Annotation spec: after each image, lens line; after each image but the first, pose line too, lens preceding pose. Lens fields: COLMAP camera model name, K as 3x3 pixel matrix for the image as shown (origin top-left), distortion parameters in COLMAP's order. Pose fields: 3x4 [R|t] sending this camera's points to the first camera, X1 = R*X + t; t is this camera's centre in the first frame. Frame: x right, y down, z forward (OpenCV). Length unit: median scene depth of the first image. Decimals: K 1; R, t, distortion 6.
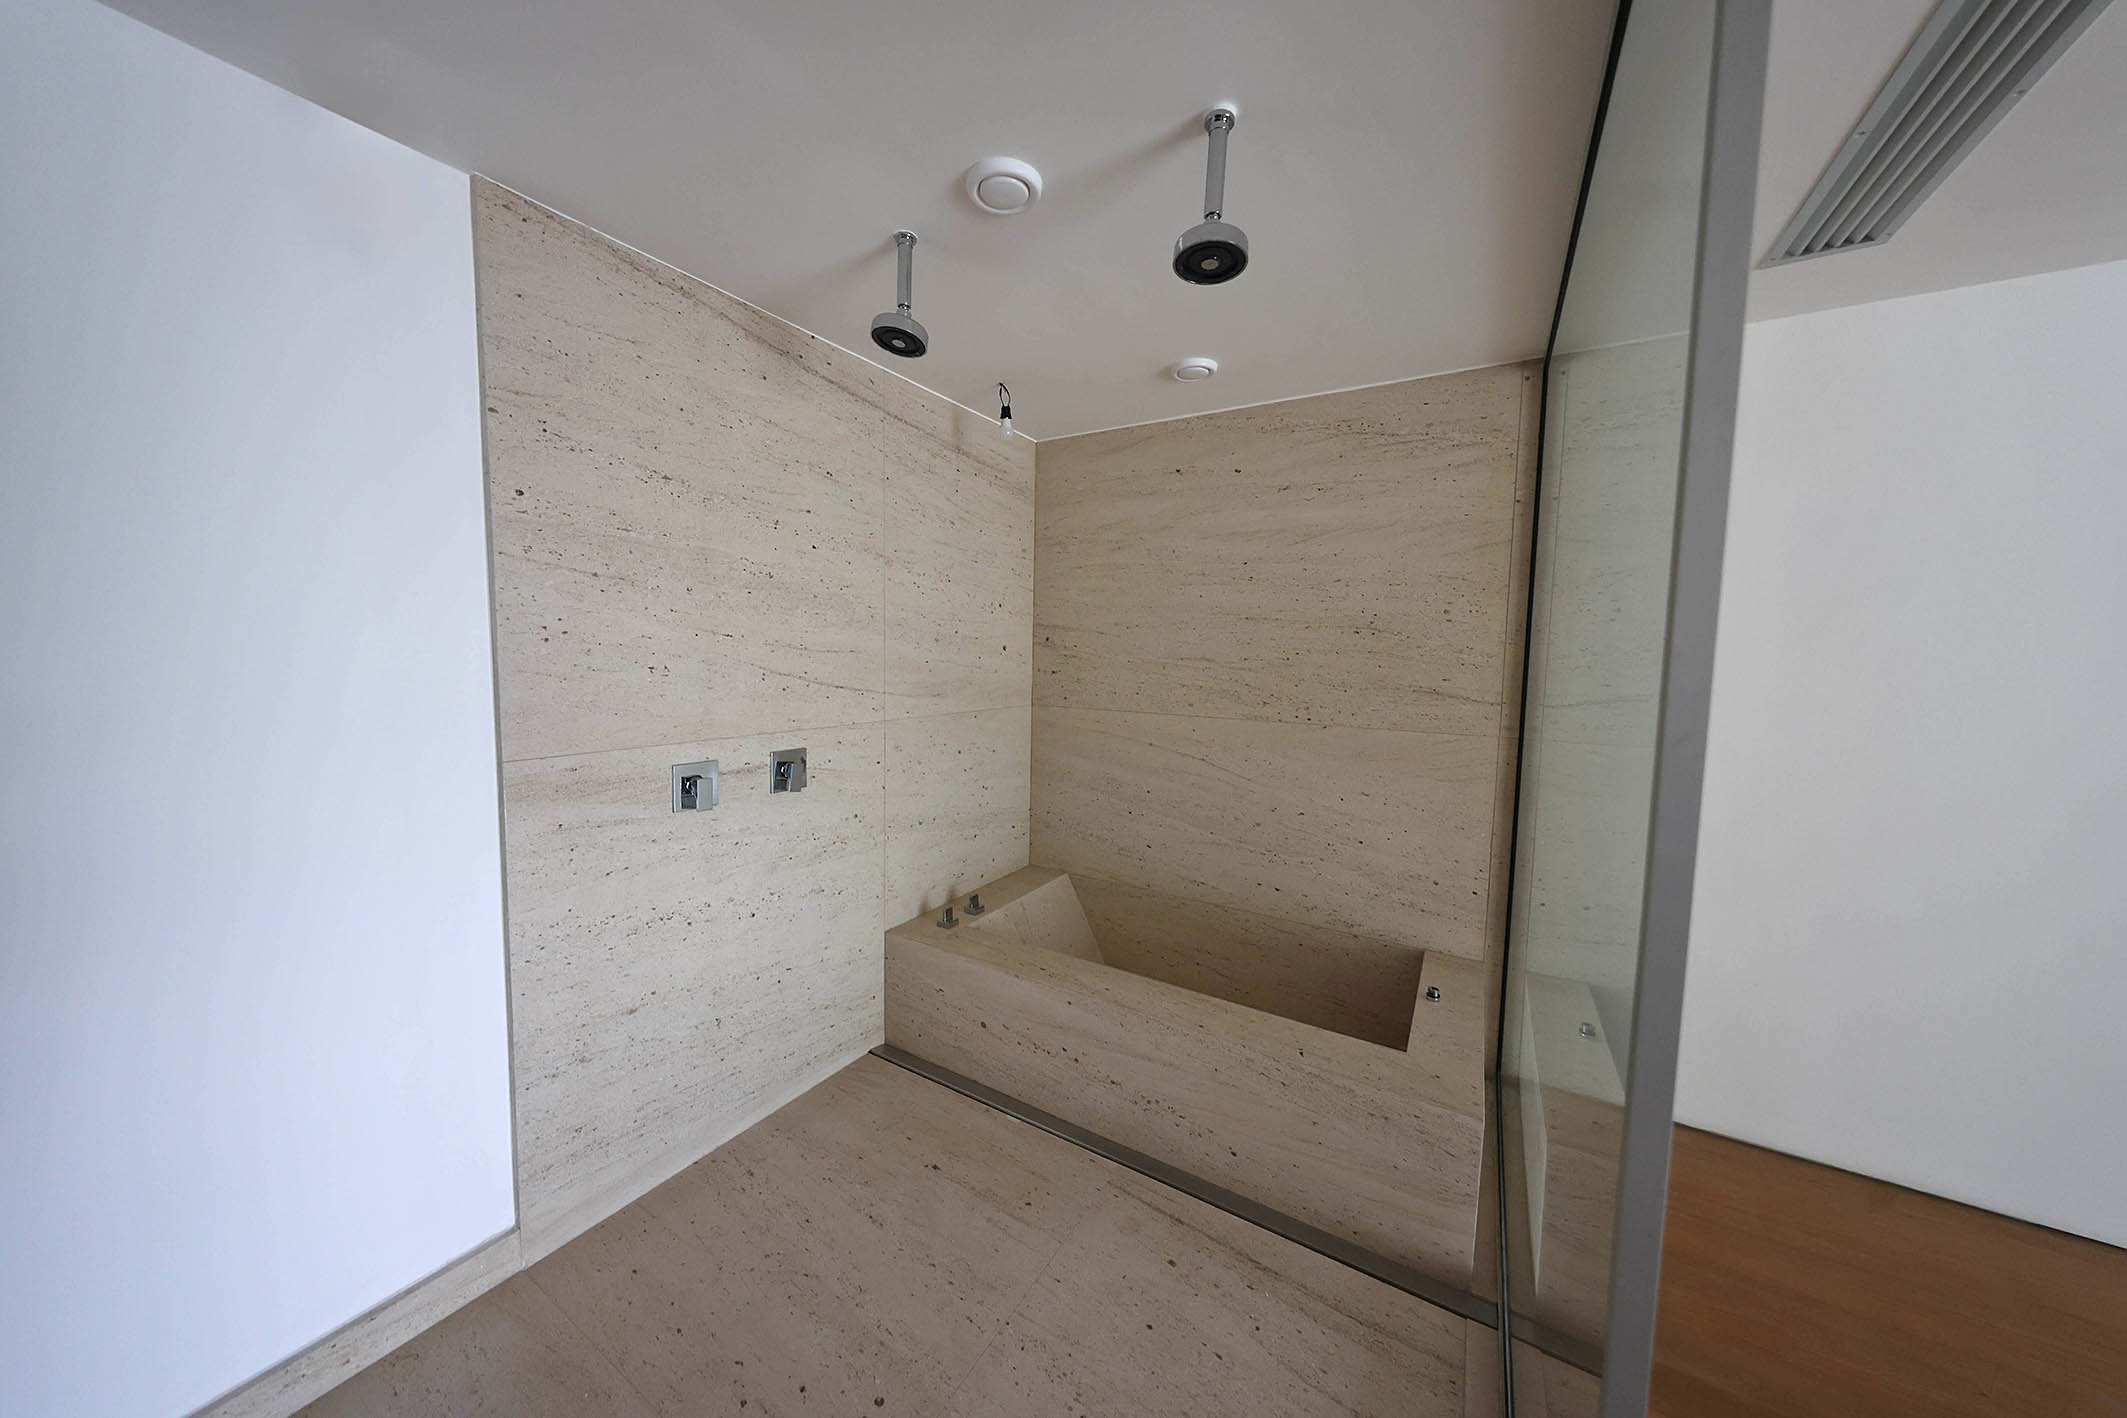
lens RADIAL K [[699.5, 0, 1064.2], [0, 699.5, 697.6], [0, 0, 1]] dist [0.007786, -0.000201]
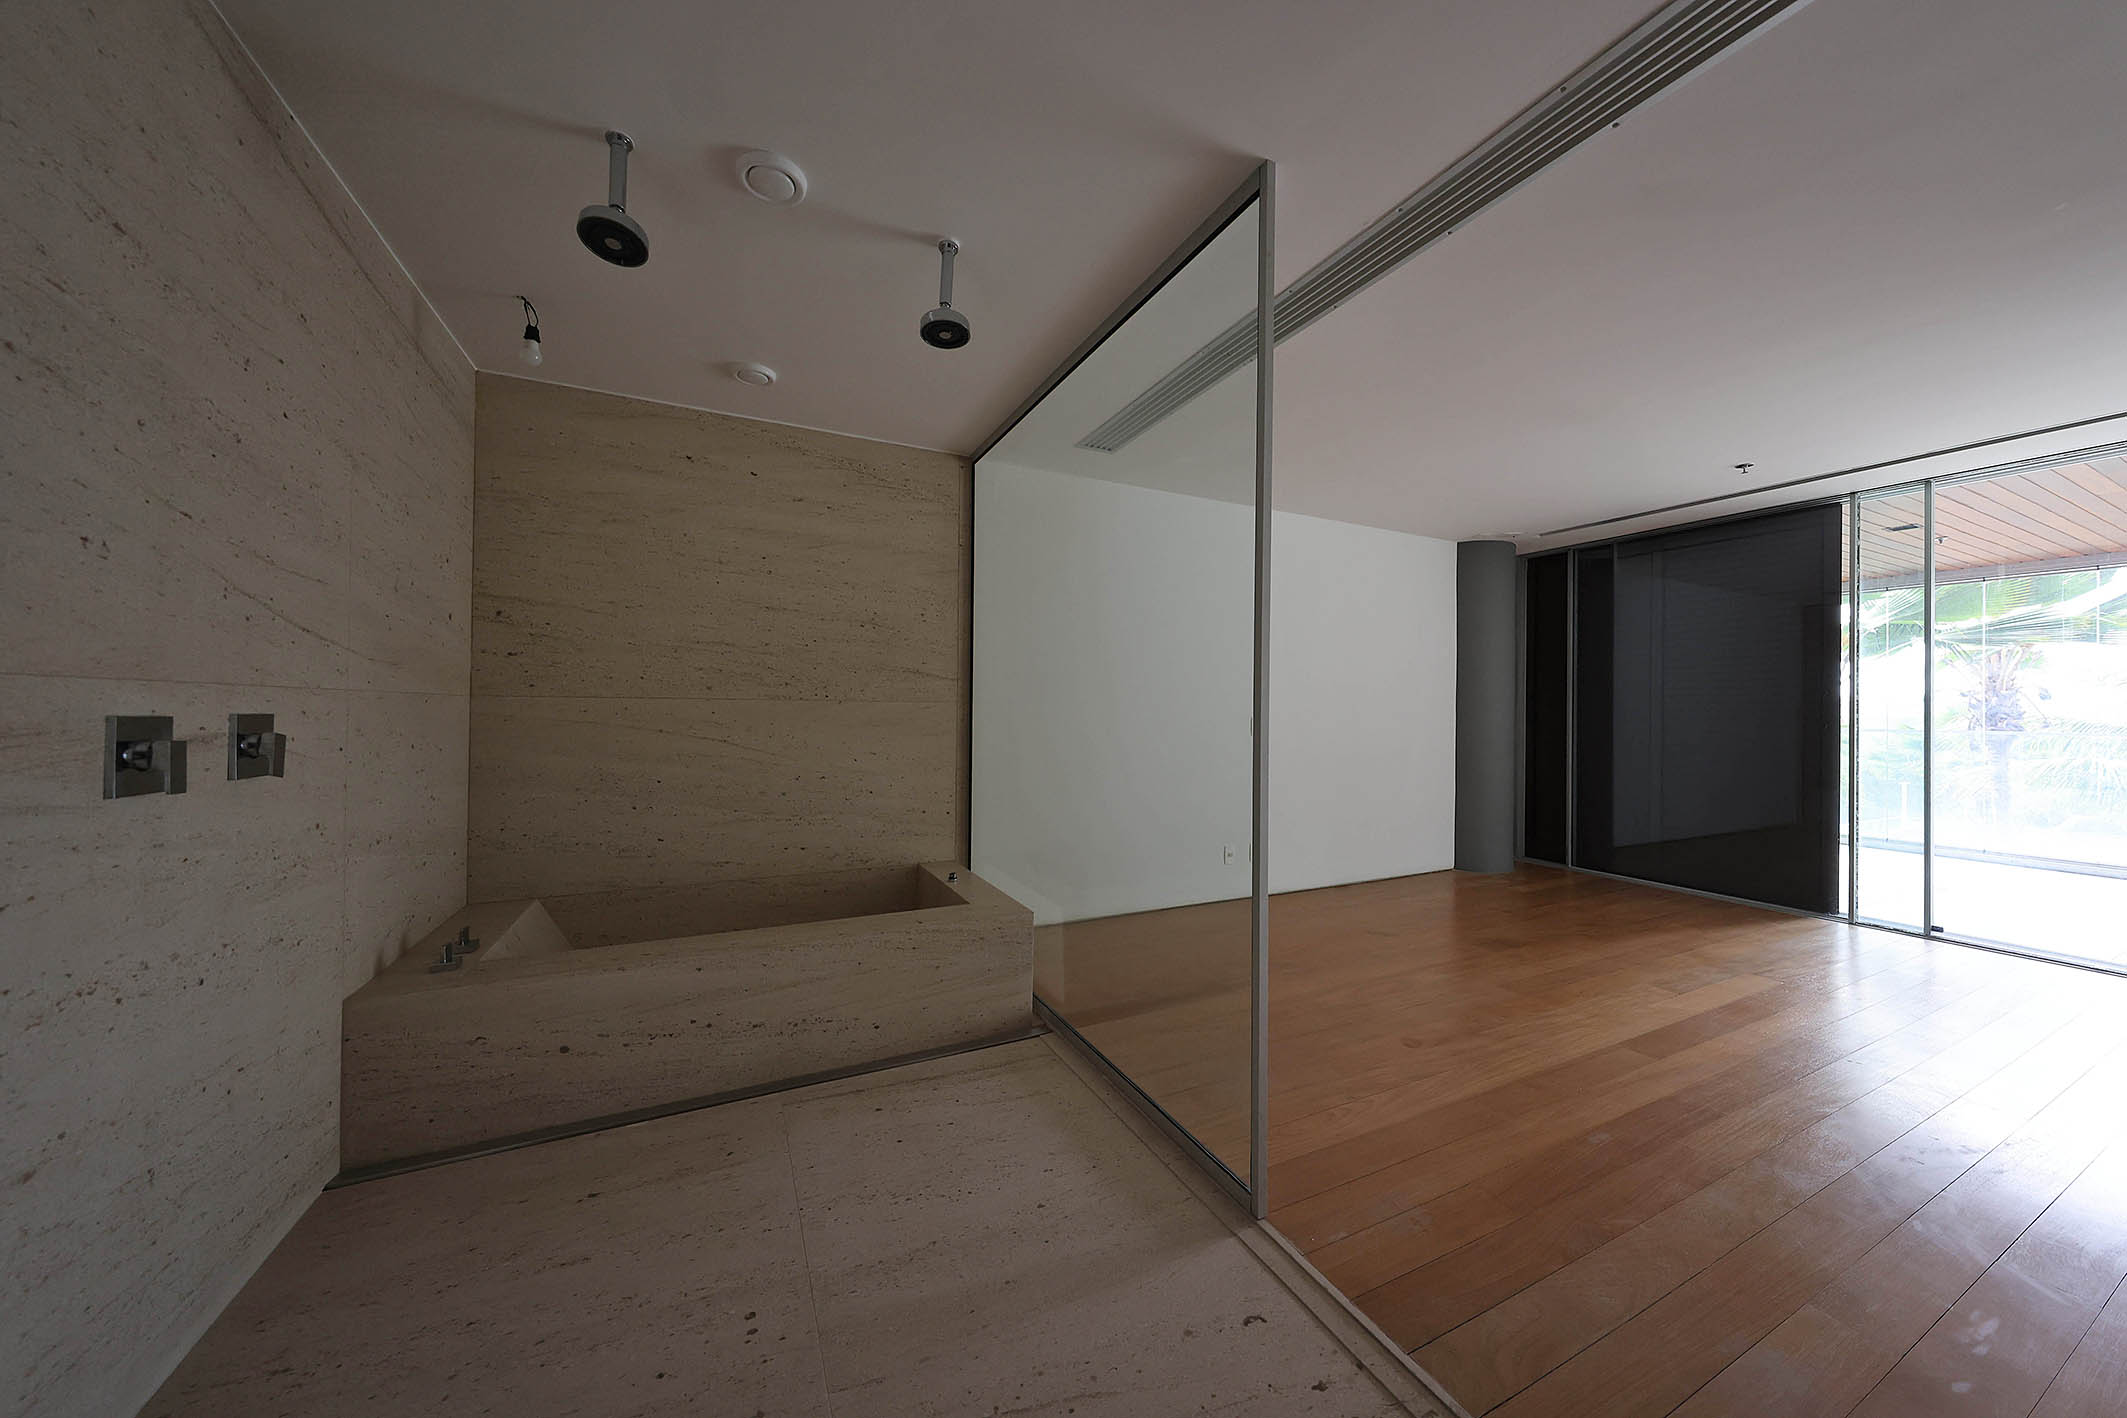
lens RADIAL K [[699.5, 0, 1064.2], [0, 699.5, 697.6], [0, 0, 1]] dist [0.007786, -0.000201]
pose [[0.538254, 0.001616, 0.842781, -0.458823], [0.060867, 0.997312, -0.040786, 0.111959], [-0.840582, 0.073251, 0.536709, 0.024118]]
